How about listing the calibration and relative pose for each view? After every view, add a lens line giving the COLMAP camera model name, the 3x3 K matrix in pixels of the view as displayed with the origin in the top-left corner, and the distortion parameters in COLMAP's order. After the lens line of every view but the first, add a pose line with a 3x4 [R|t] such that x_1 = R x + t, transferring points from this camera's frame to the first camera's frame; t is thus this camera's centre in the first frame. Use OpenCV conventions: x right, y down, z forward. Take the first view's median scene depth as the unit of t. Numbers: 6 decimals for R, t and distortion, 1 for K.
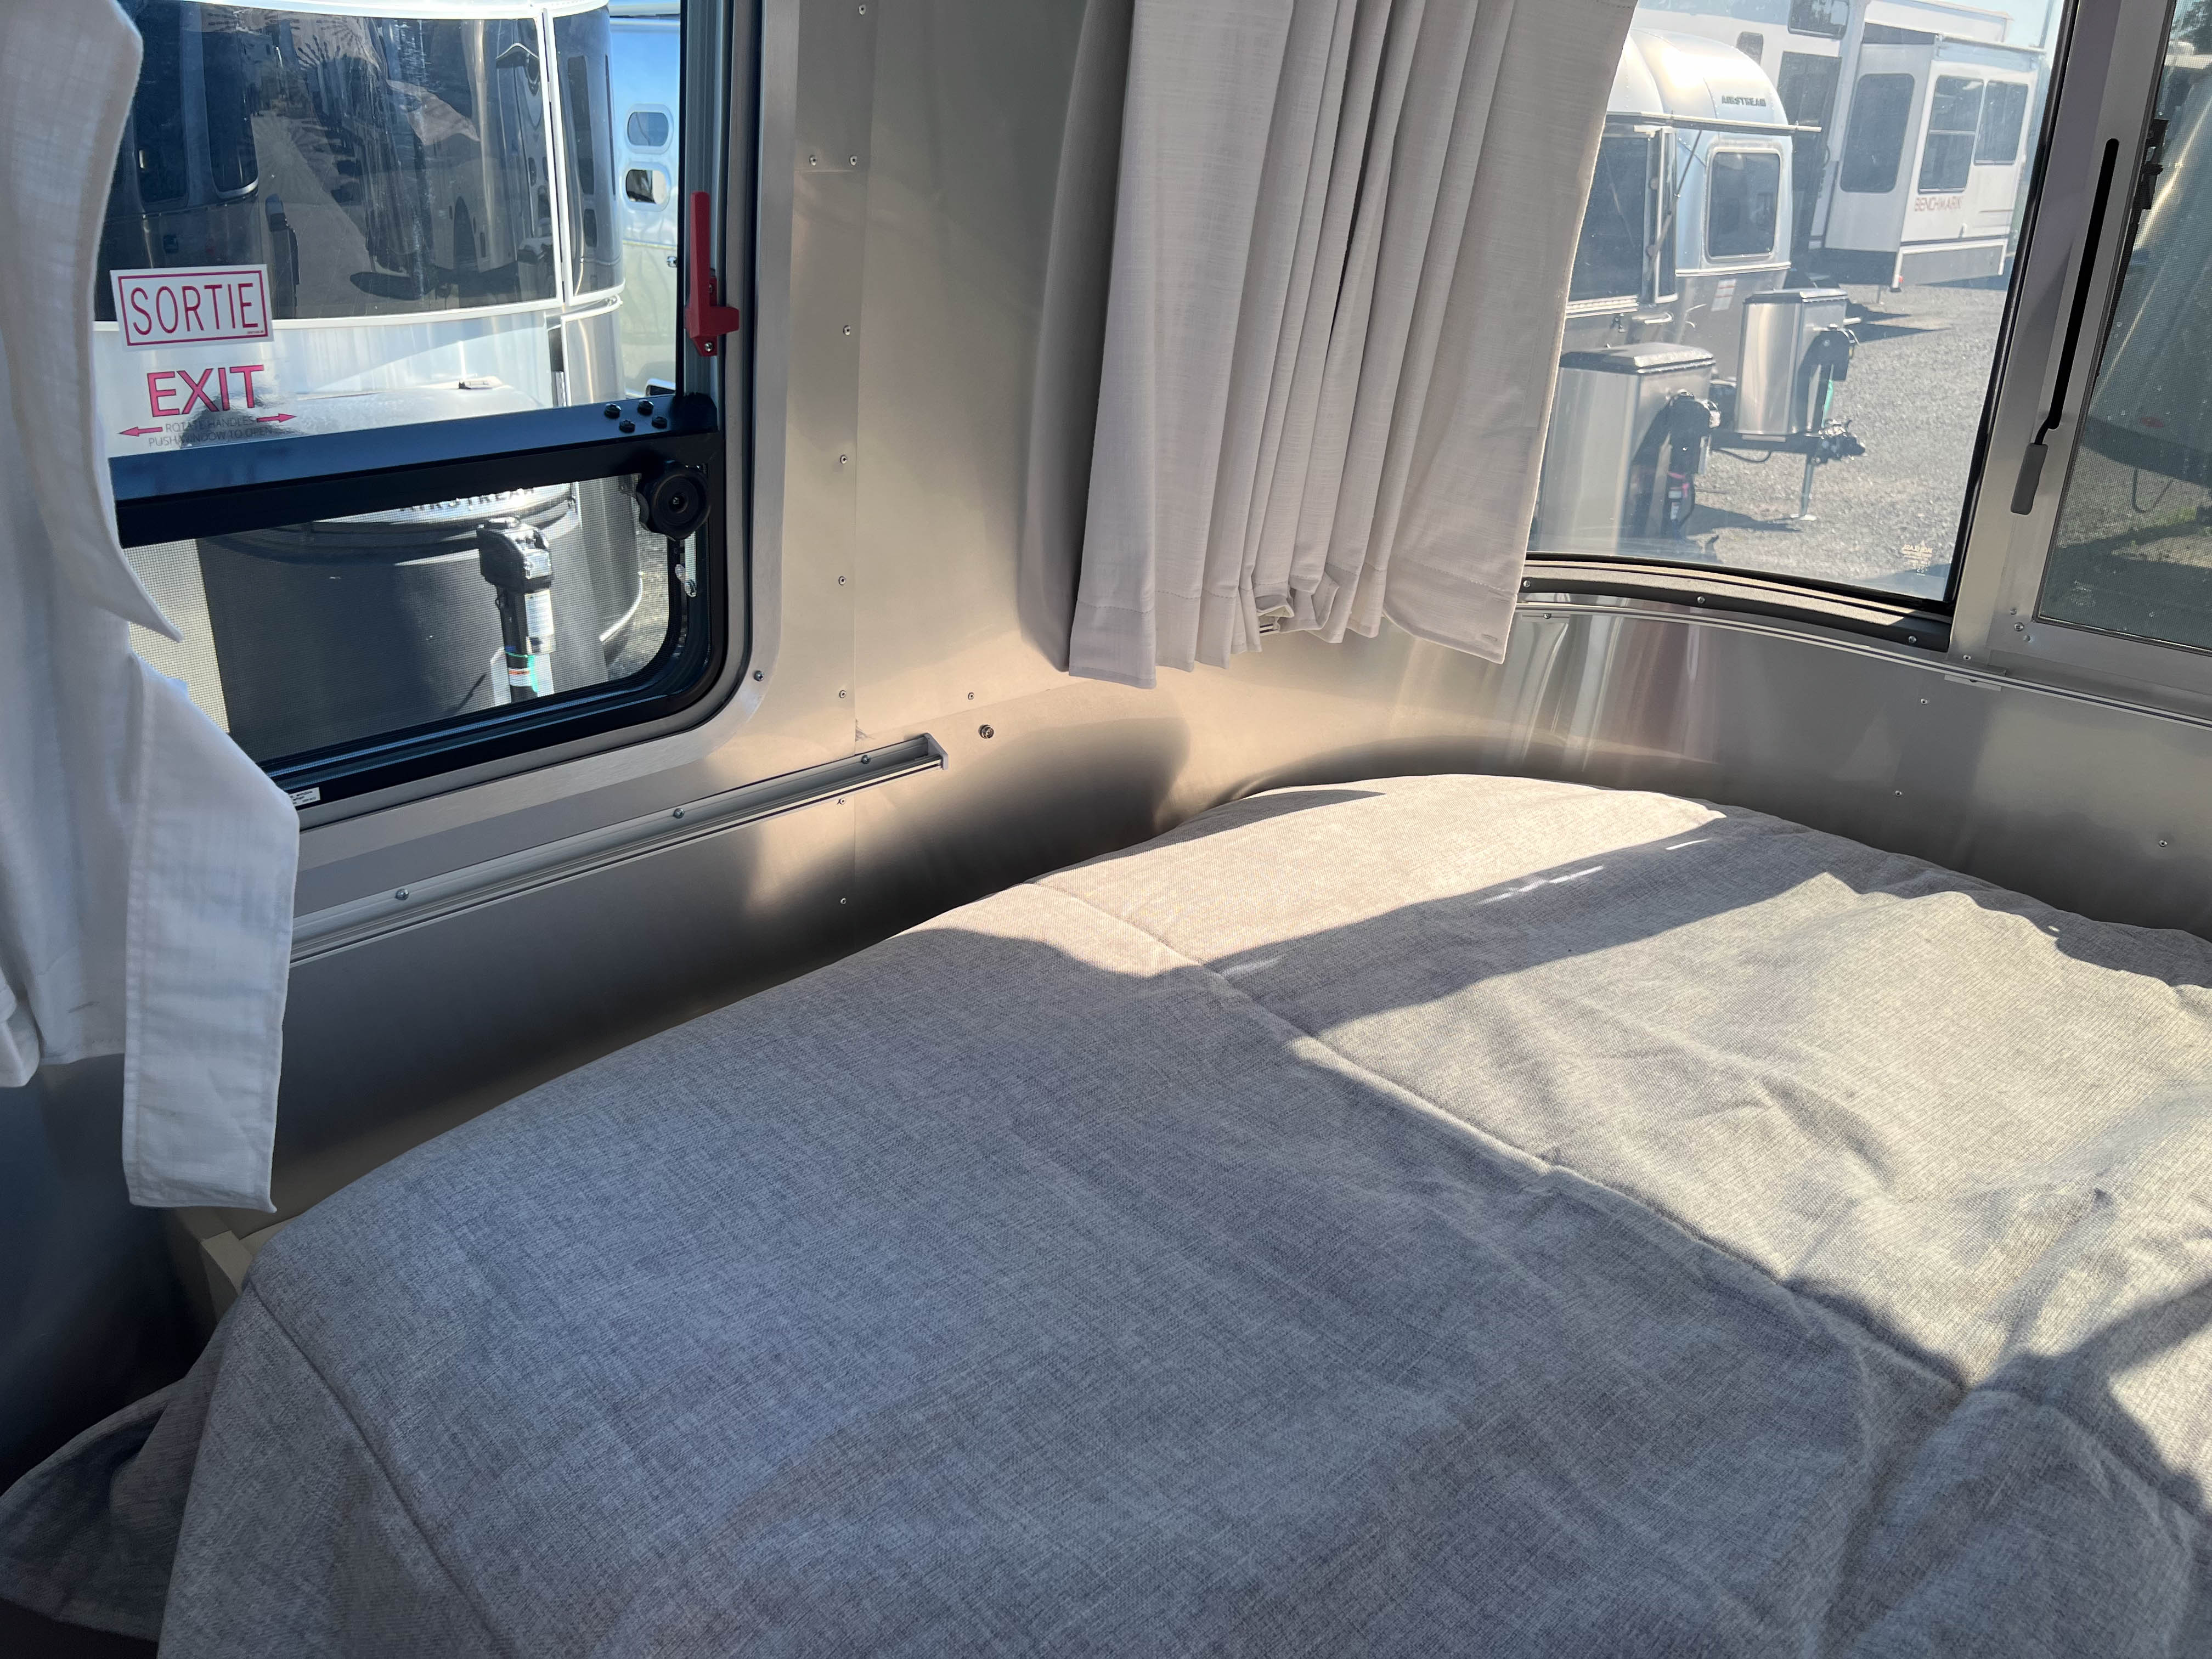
lens RADIAL K [[1641.6, 0, 1104.8], [0, 1641.6, 815.5], [0, 0, 1]] dist [0.056546, -0.075451]
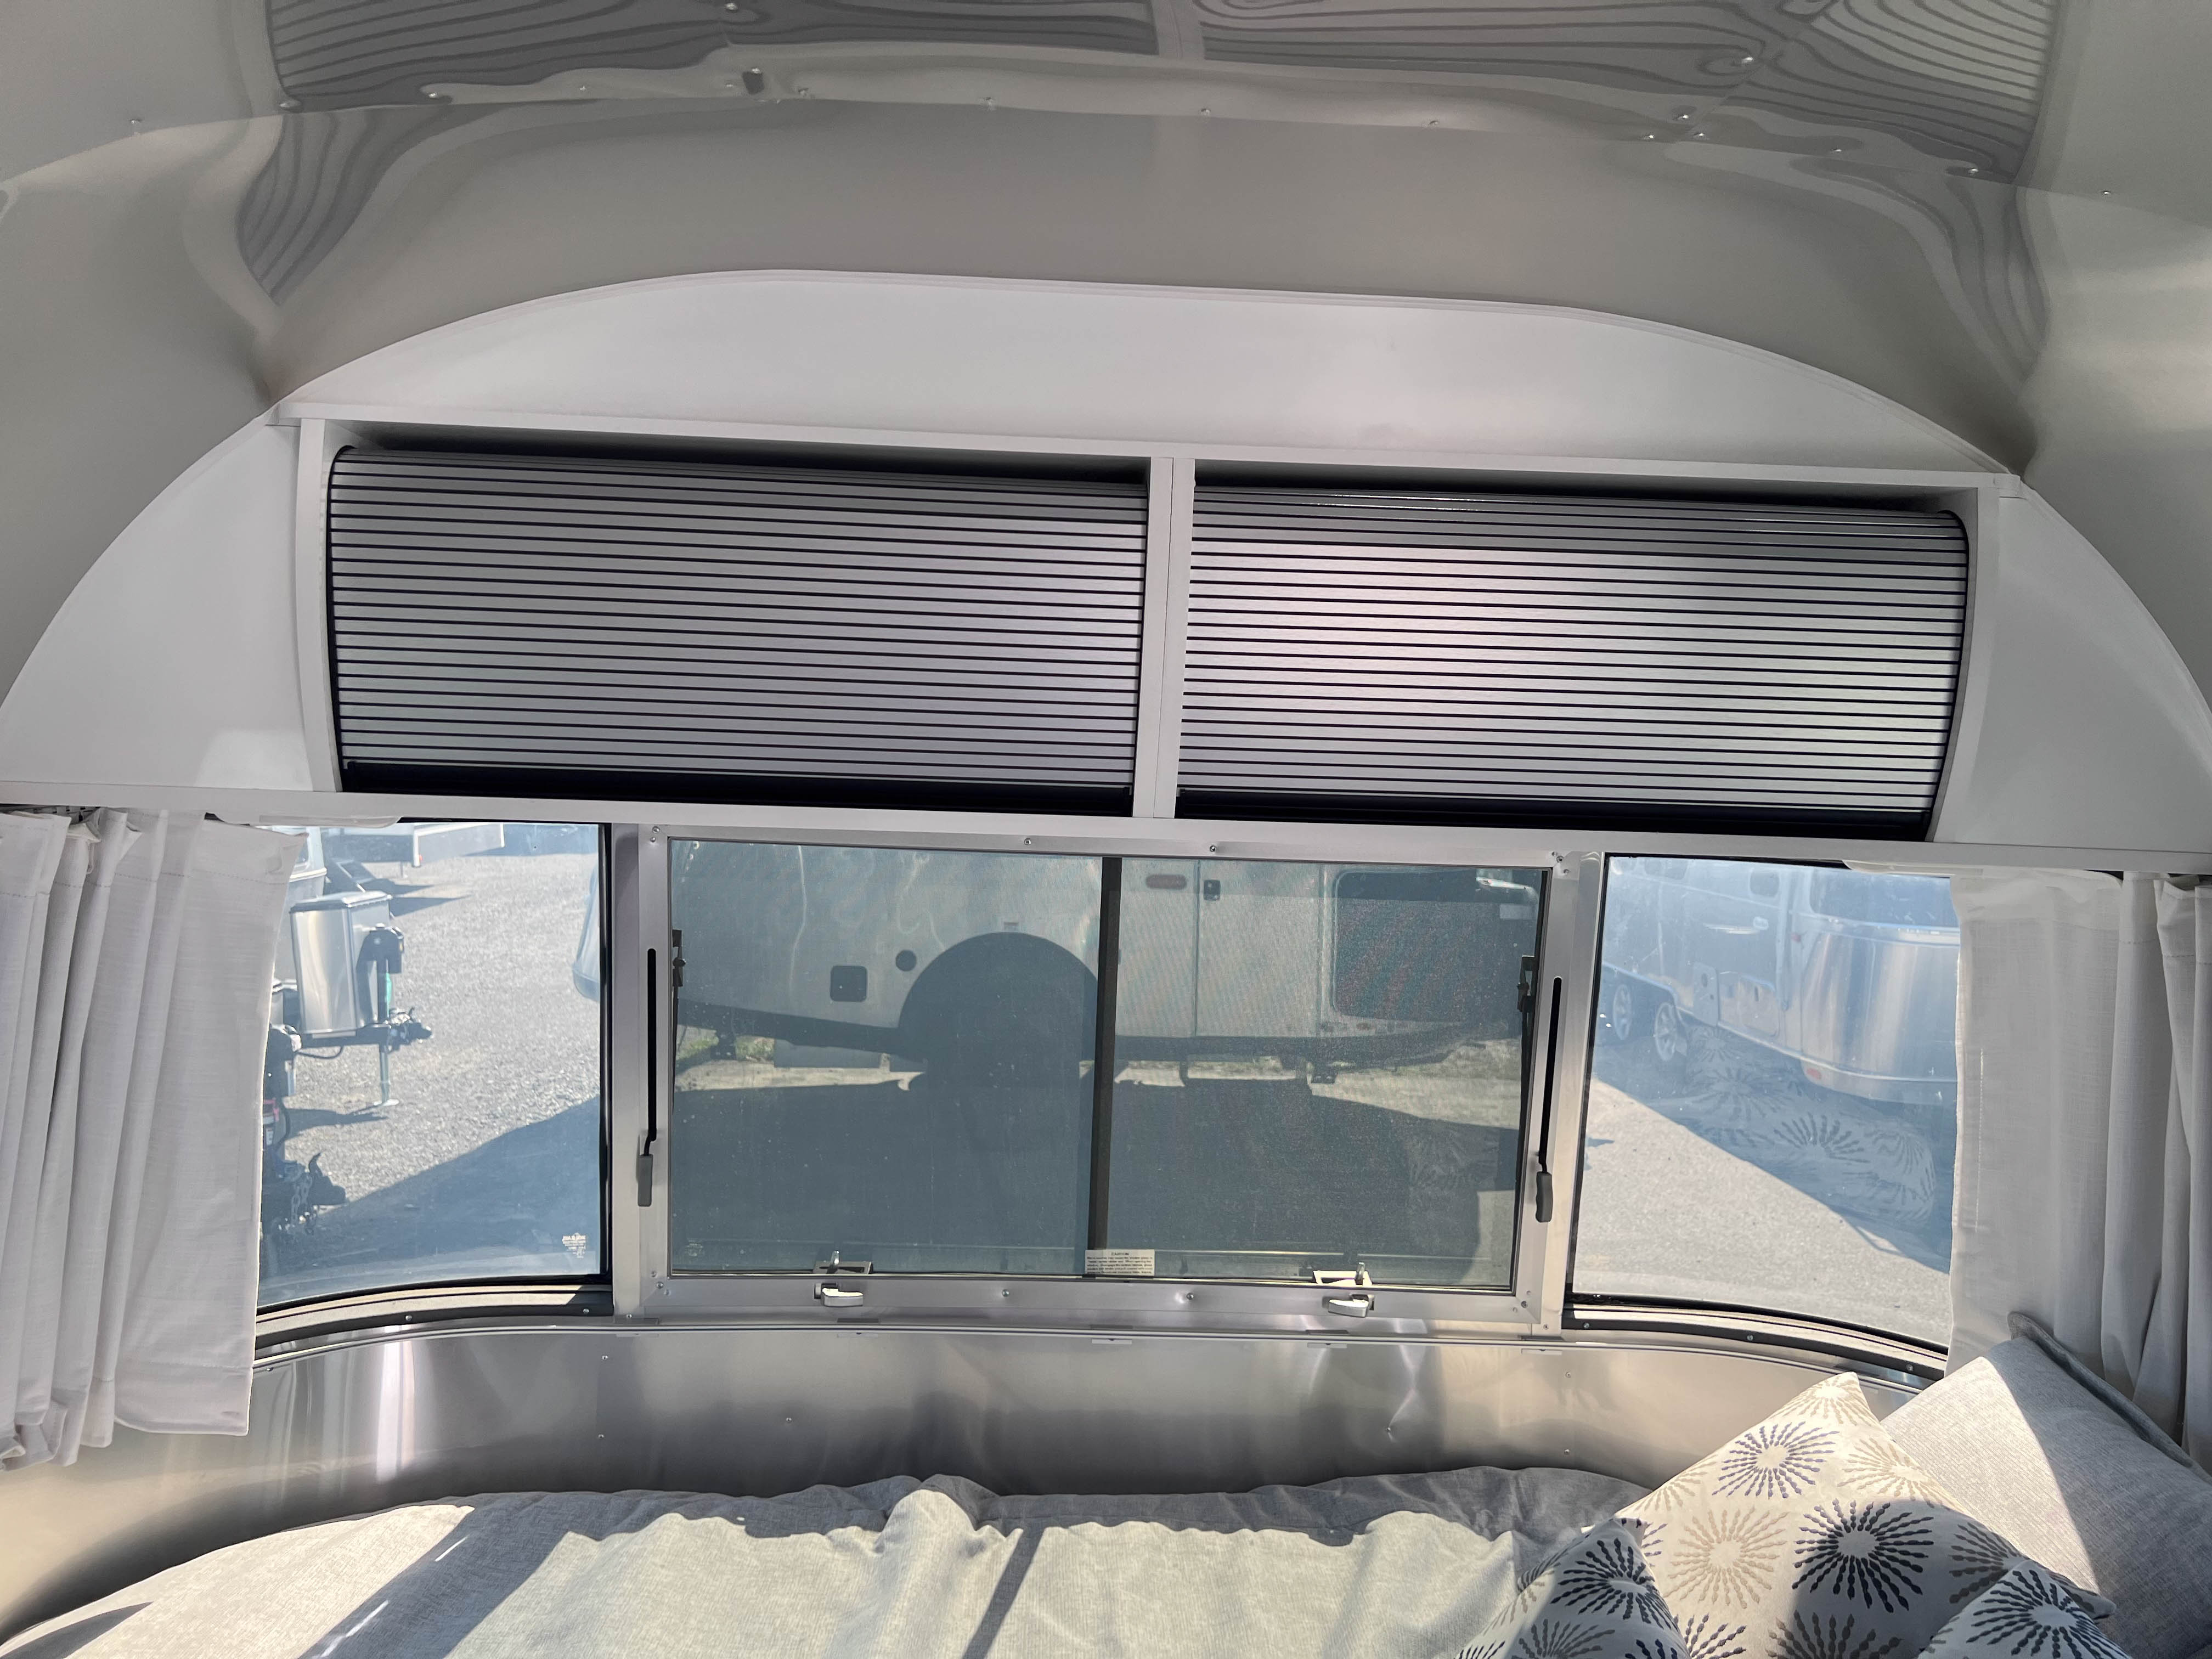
lens RADIAL K [[1662.4, 0, 1089.0], [0, 1662.4, 806.7], [0, 0, 1]] dist [0.050132, -0.061059]
pose [[0.683610, -0.045701, 0.728415, -0.178663], [0.278580, 0.938813, -0.202543, -0.113180], [-0.674589, 0.341382, 0.654514, -0.245910]]
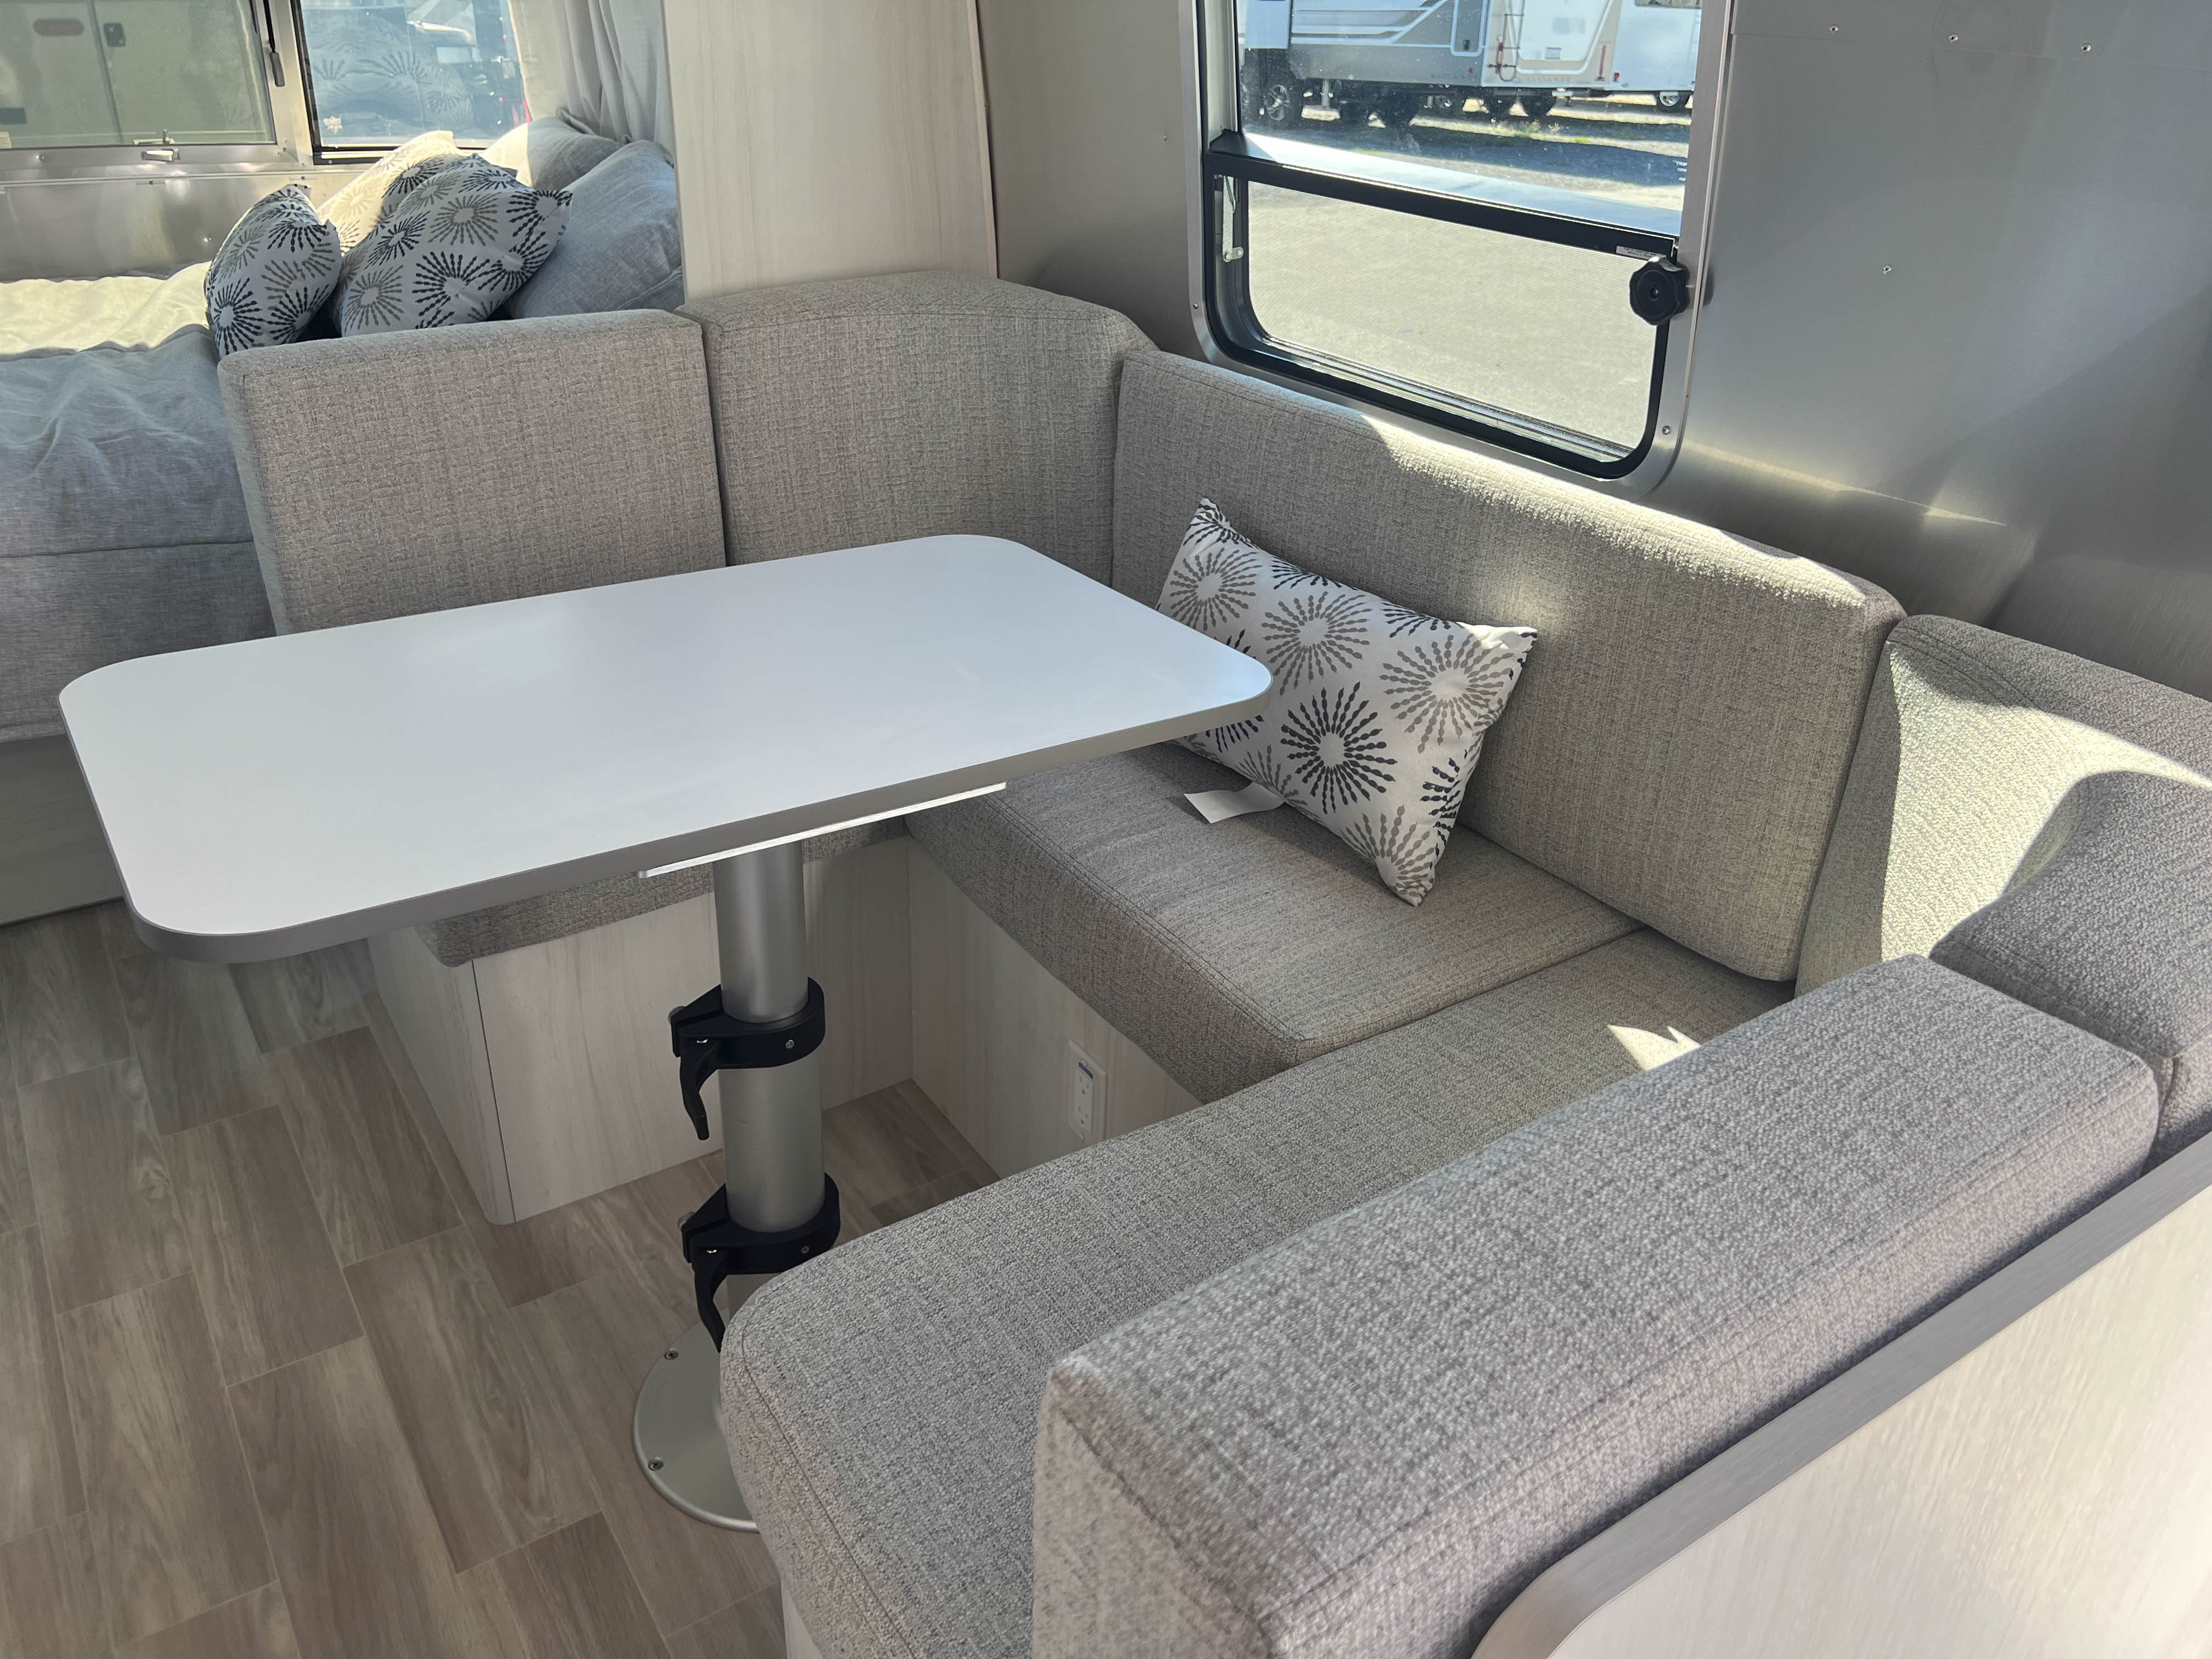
lens RADIAL K [[1662.4, 0, 1089.0], [0, 1662.4, 806.7], [0, 0, 1]] dist [0.050132, -0.061059]
pose [[0.211719, -0.470861, 0.856426, -1.051968], [0.368936, 0.849961, 0.376101, 0.417198], [-0.905020, 0.236339, 0.353671, -1.009761]]
